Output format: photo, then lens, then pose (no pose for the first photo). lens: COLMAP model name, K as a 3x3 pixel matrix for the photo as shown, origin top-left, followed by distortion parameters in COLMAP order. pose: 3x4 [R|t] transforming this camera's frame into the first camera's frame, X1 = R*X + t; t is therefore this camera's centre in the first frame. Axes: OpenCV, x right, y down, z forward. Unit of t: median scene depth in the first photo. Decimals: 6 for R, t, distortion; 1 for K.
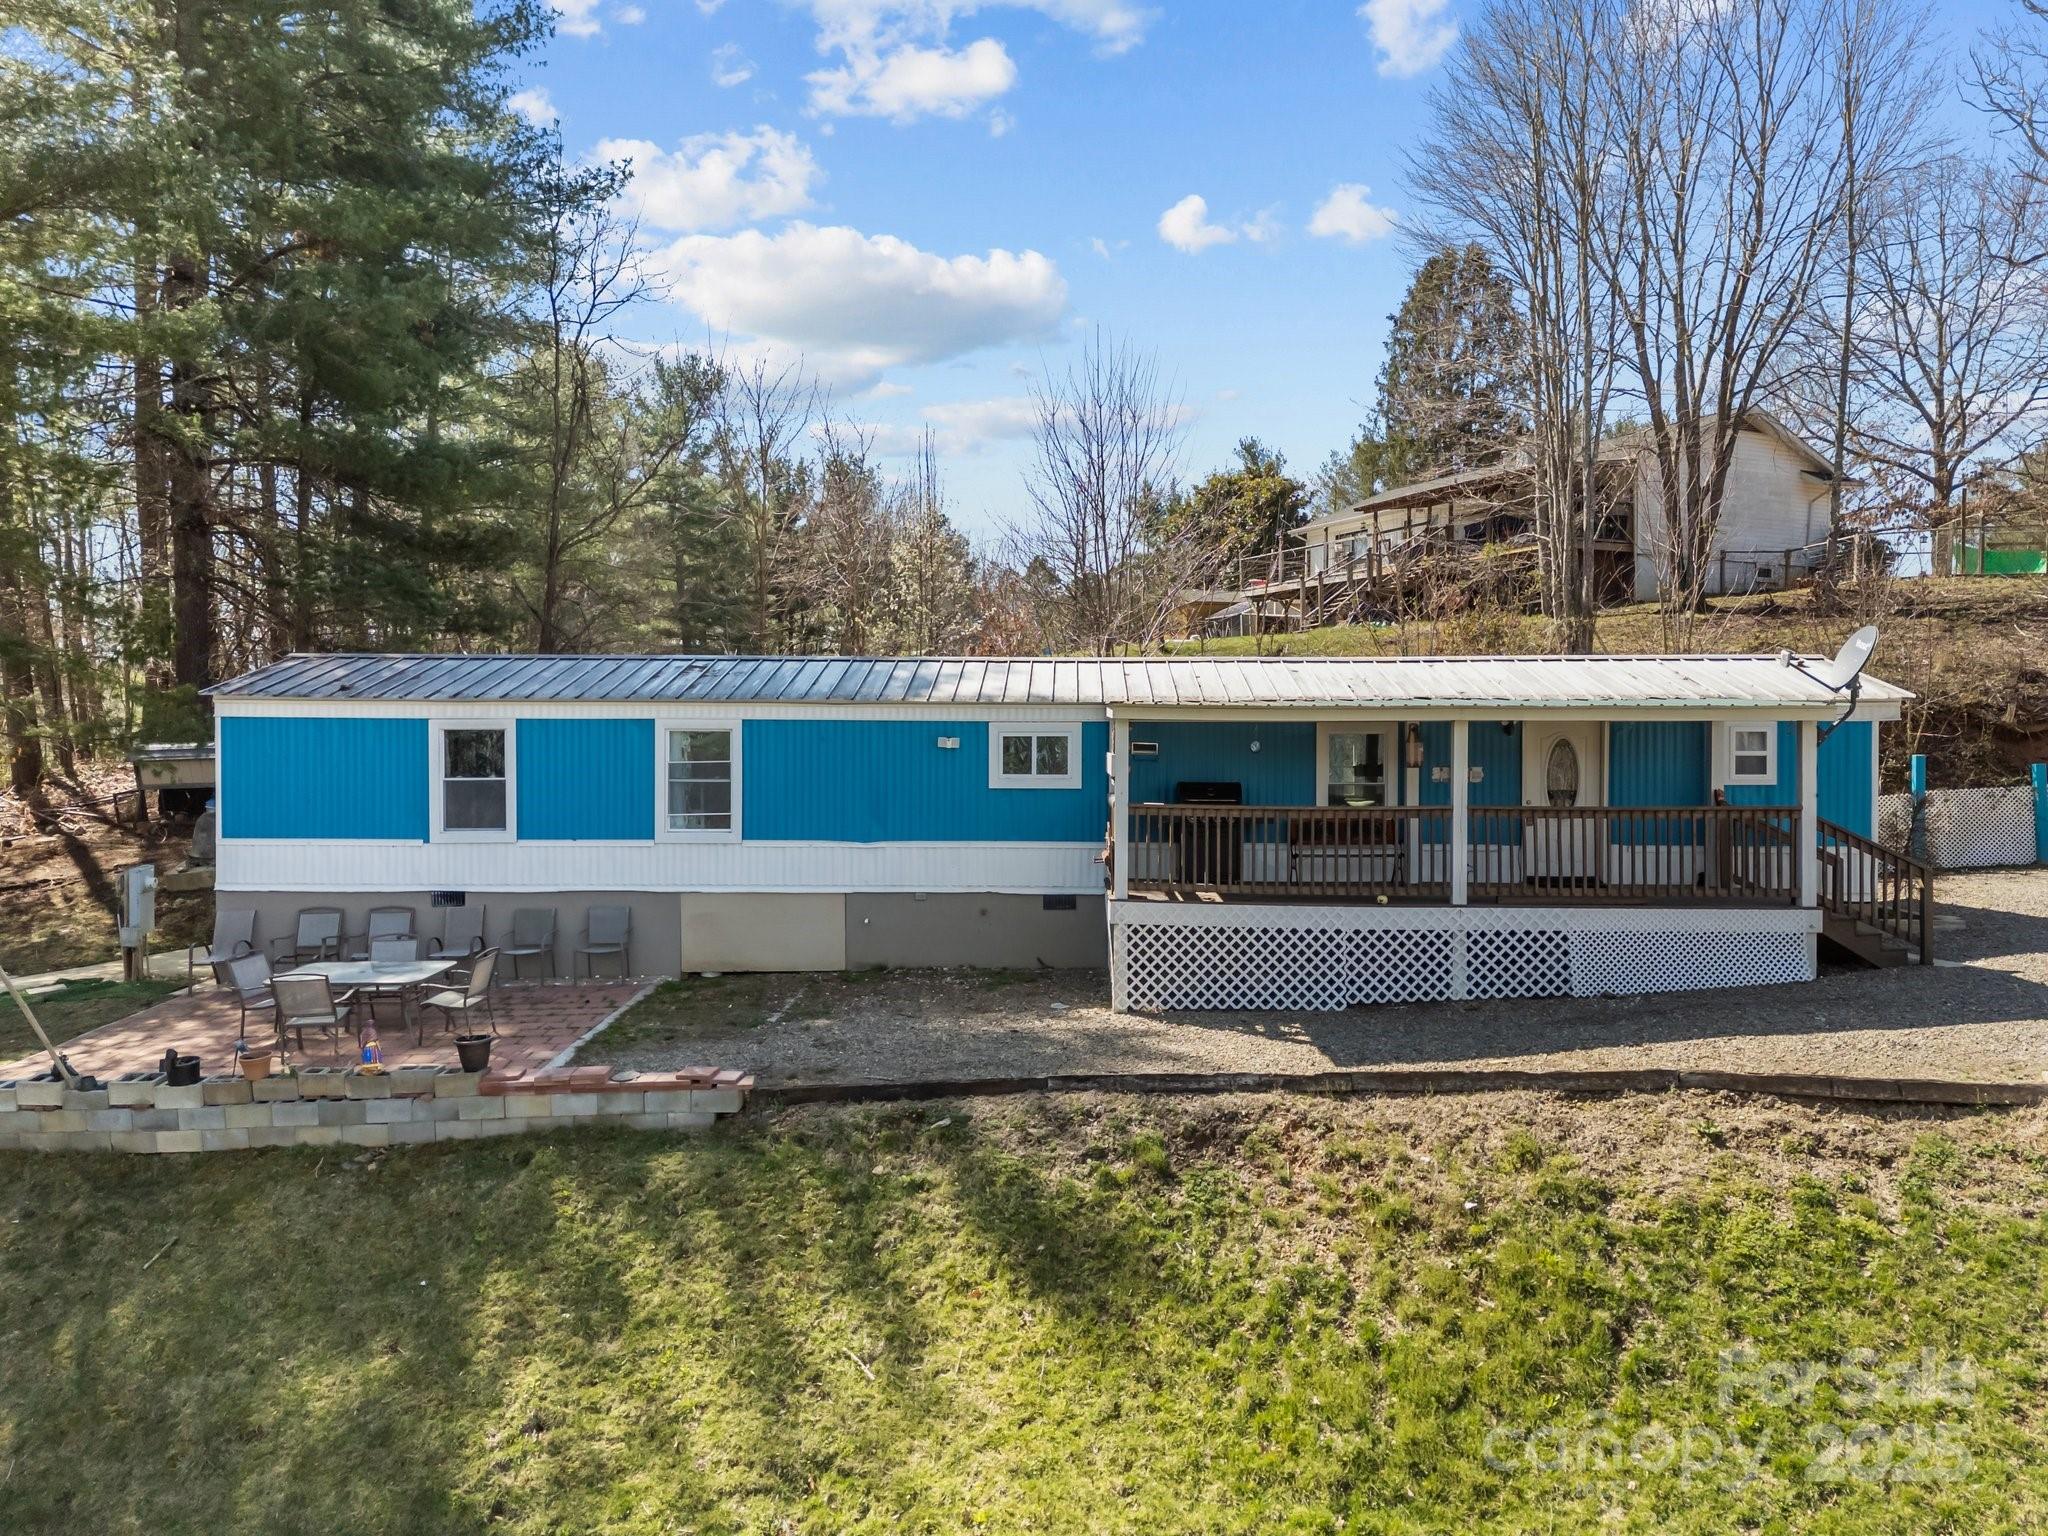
lens RADIAL K [[1422.5, 0, 1024.0], [0, 1422.5, 768.0], [0, 0, 1]] dist [0.000892, -0.003975]
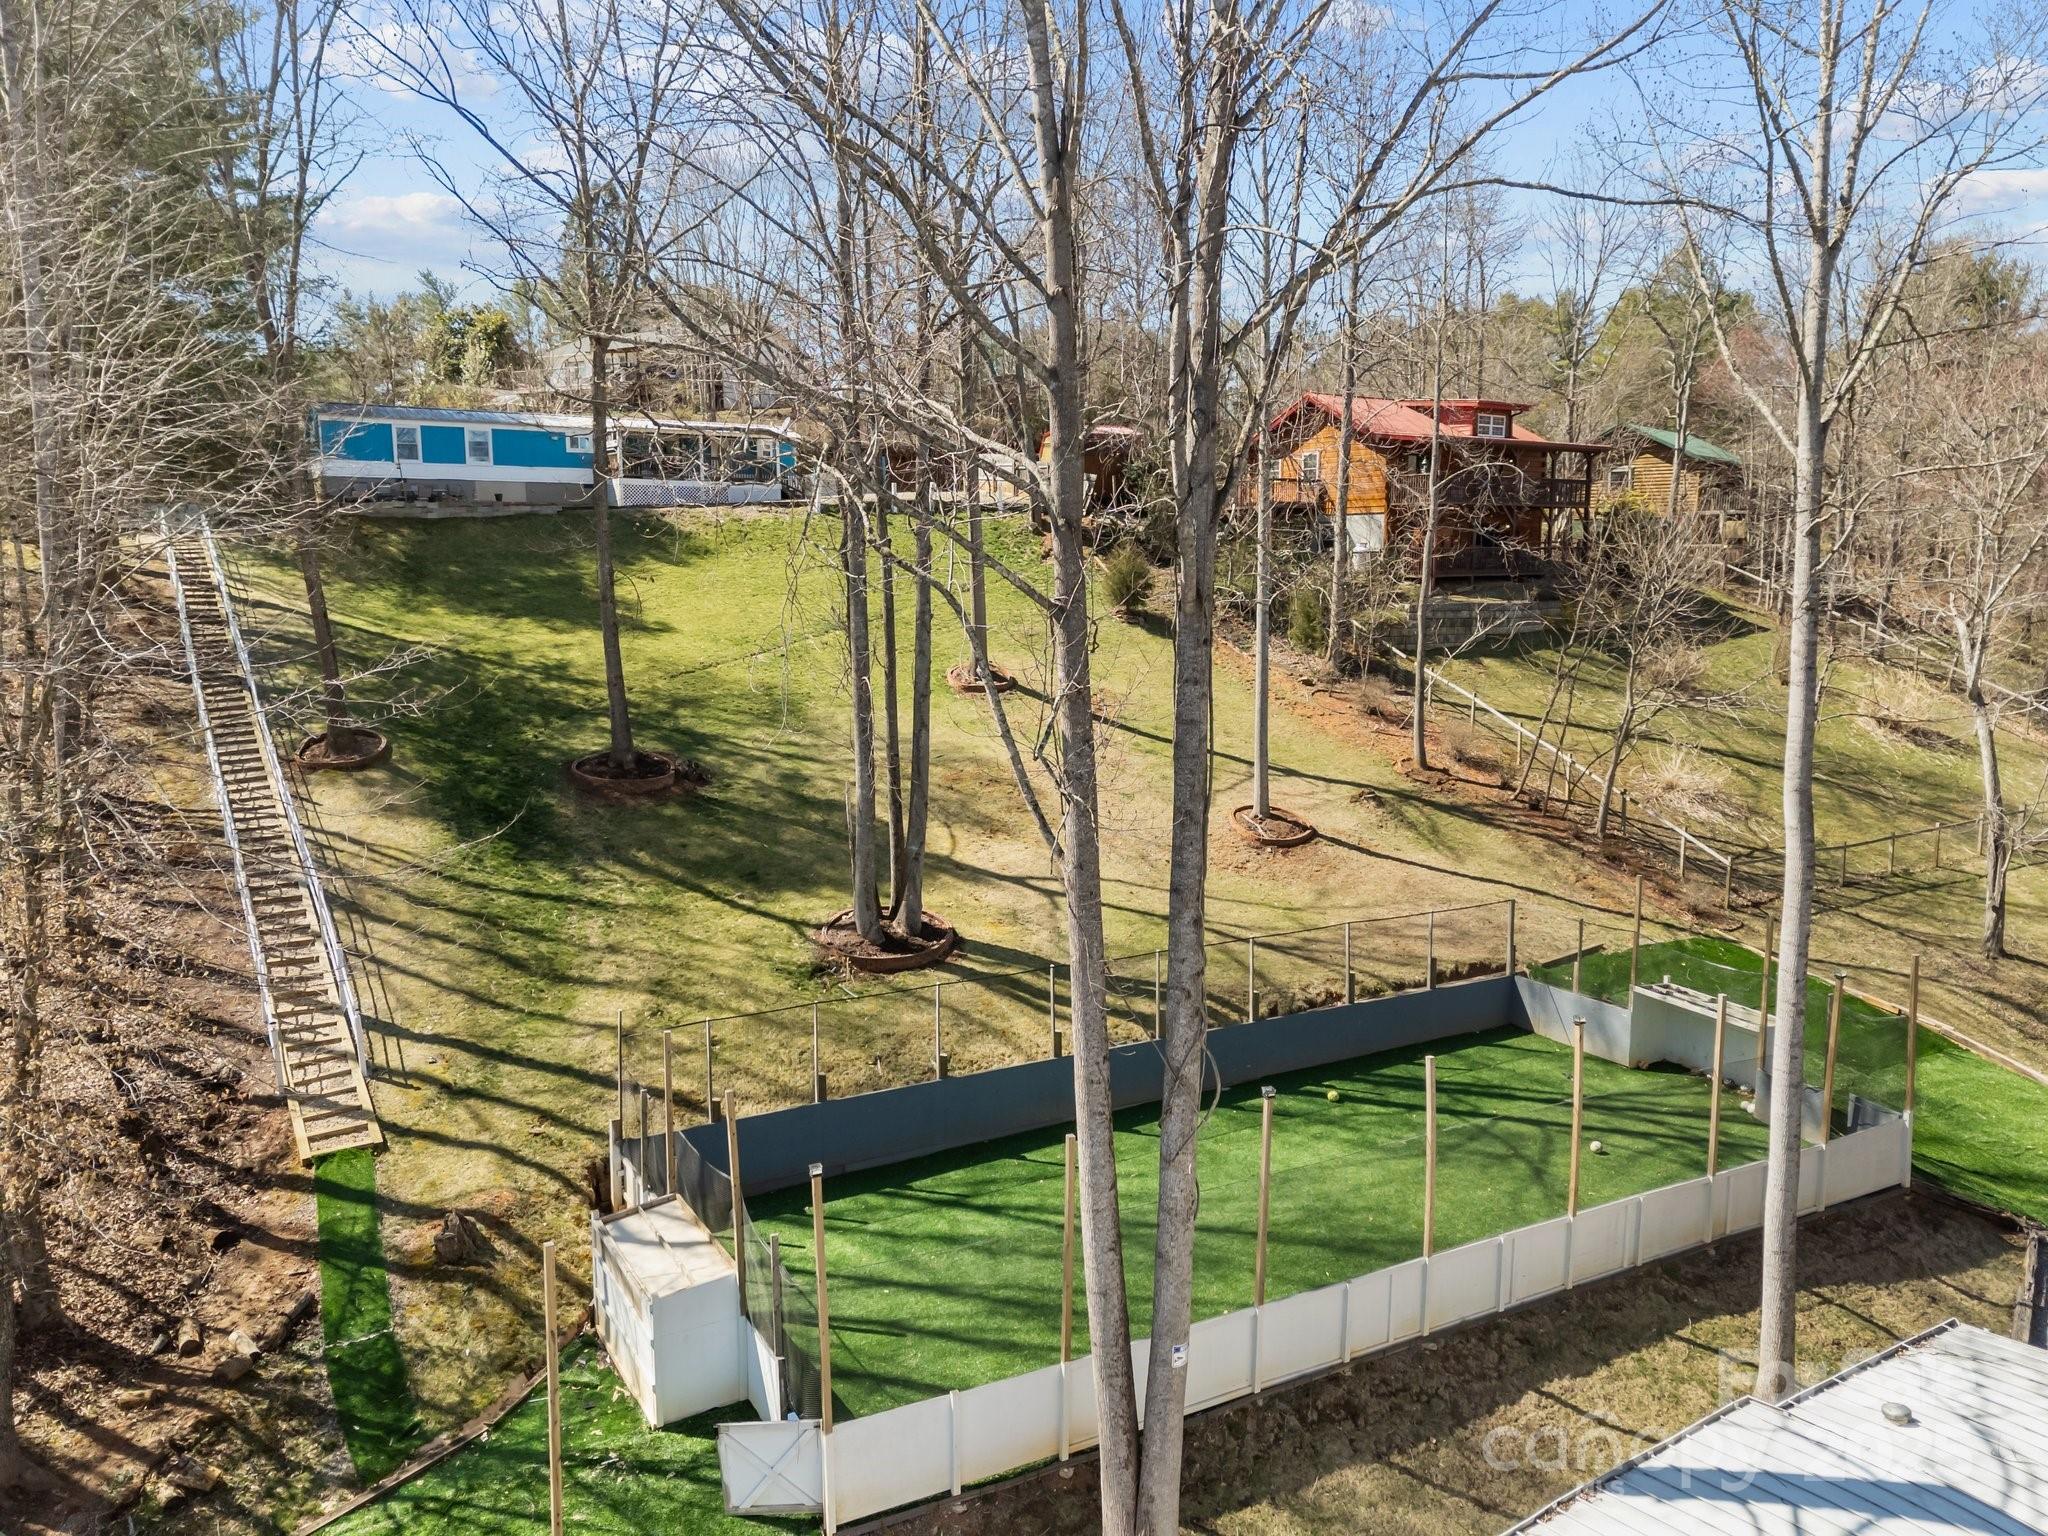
lens RADIAL K [[1422.5, 0, 1024.0], [0, 1422.5, 768.0], [0, 0, 1]] dist [0.000892, -0.003975]
pose [[0.793213, -0.089686, 0.602303, -1.296495], [0.005850, 0.990171, 0.139738, 0.298283], [-0.608916, -0.107319, 0.785941, -2.498088]]
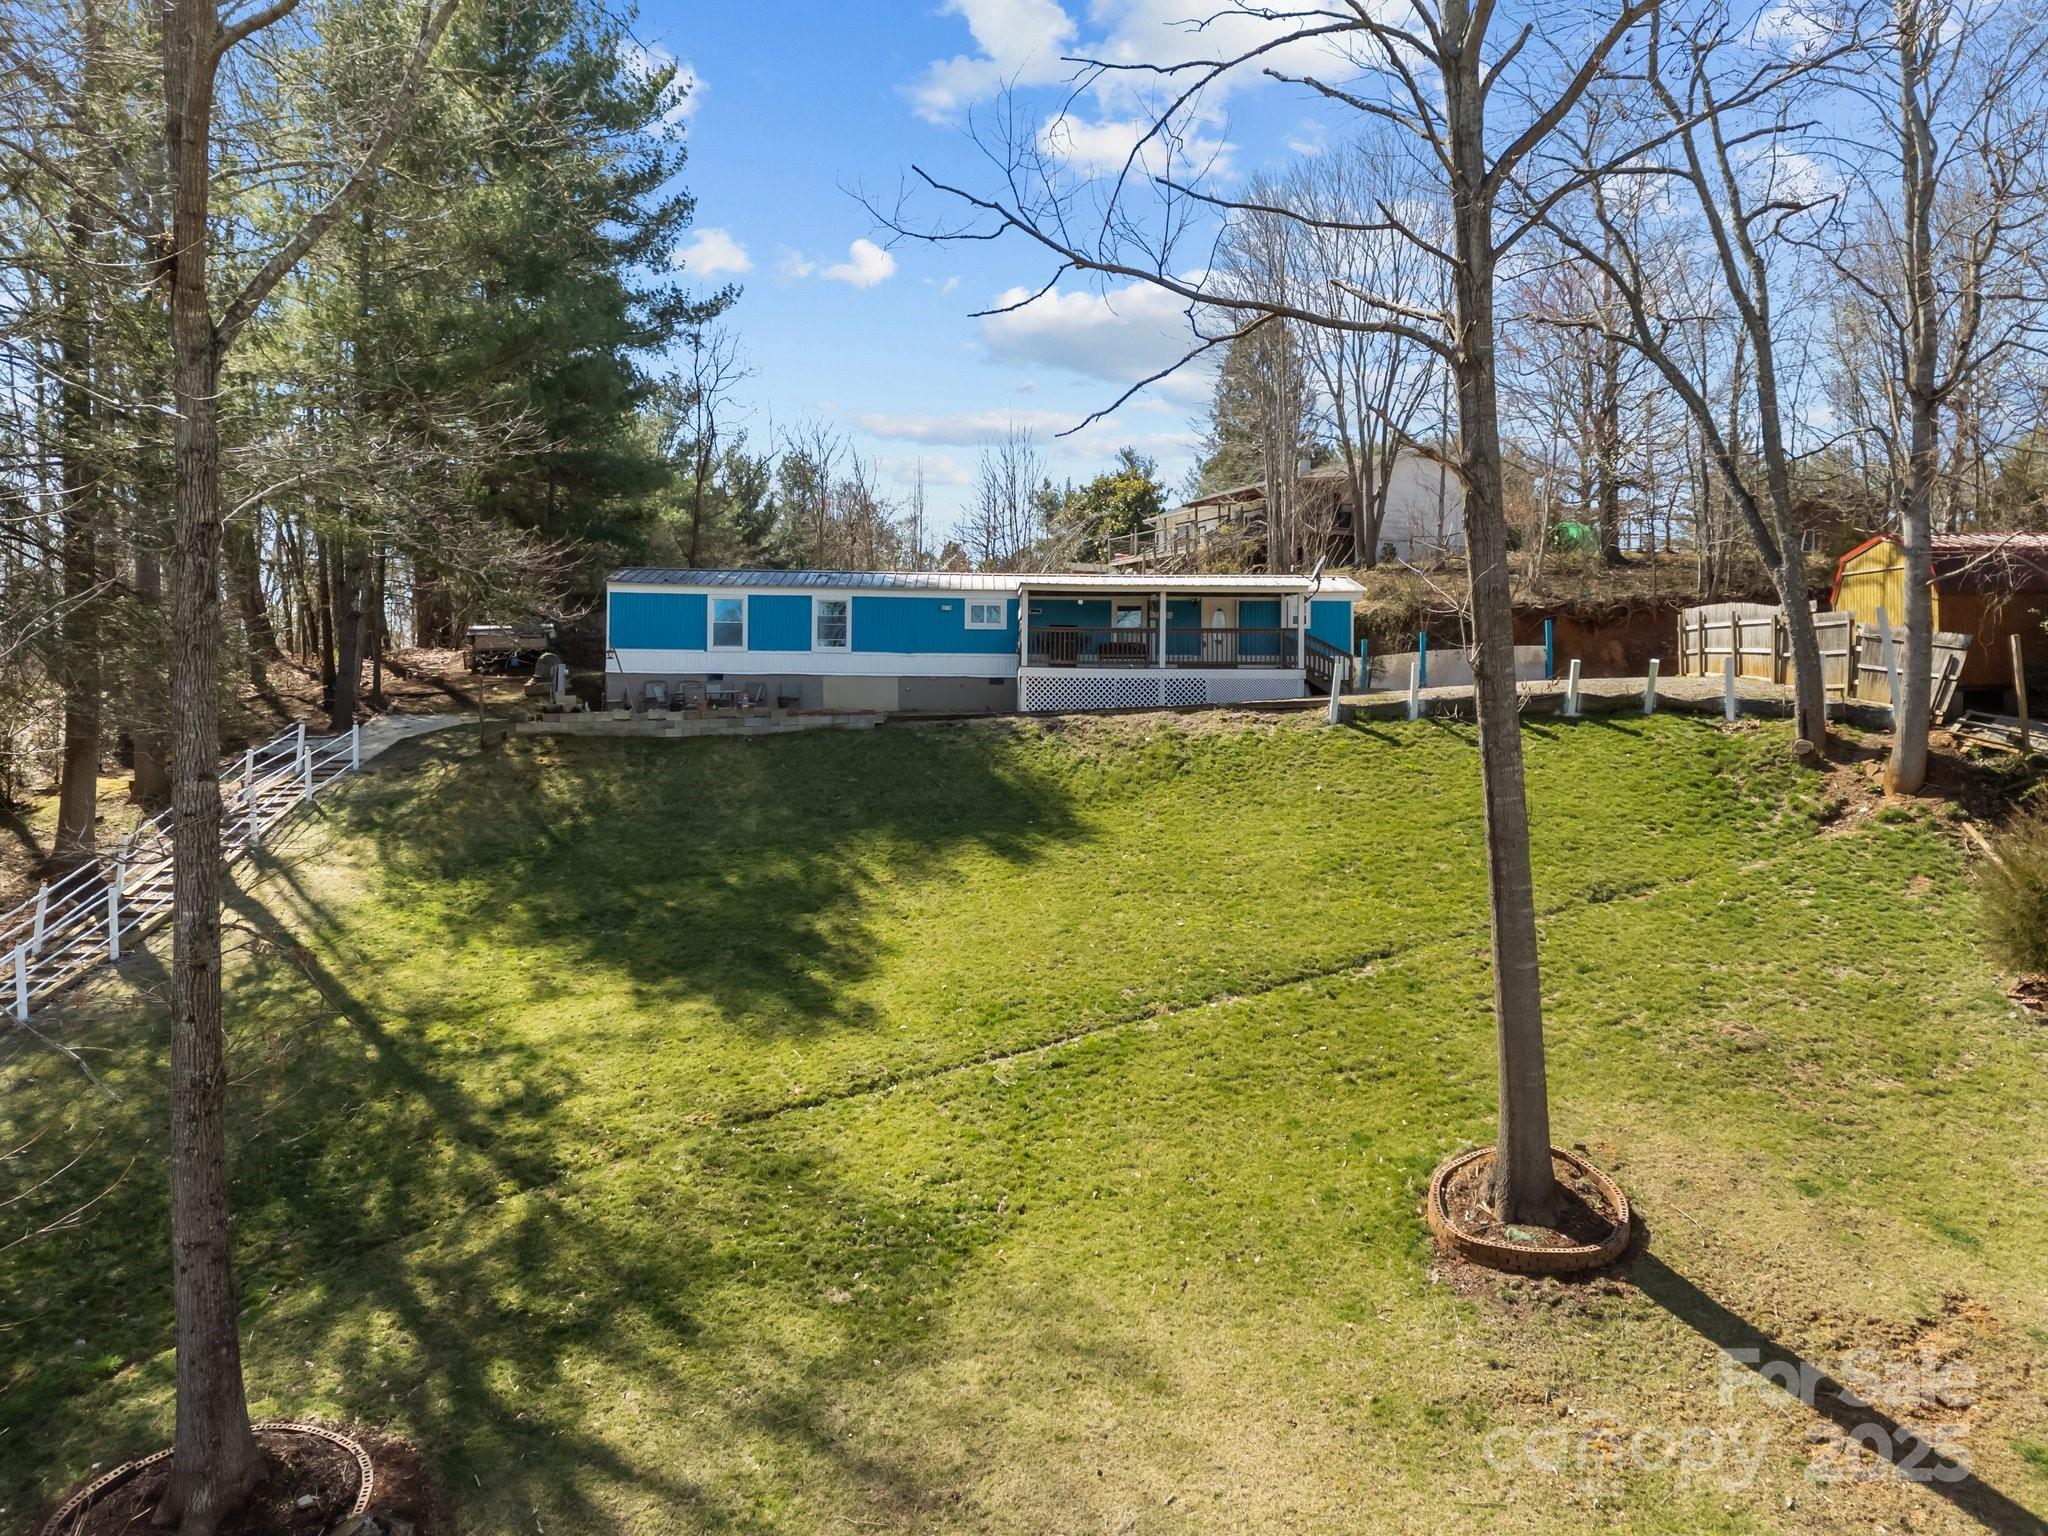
lens RADIAL K [[1422.5, 0, 1024.0], [0, 1422.5, 768.0], [0, 0, 1]] dist [0.000892, -0.003975]
pose [[0.997682, 0.004166, 0.067921, -0.081011], [-0.004555, 0.999974, 0.005583, 0.215919], [-0.067896, -0.005880, 0.997675, -1.201902]]
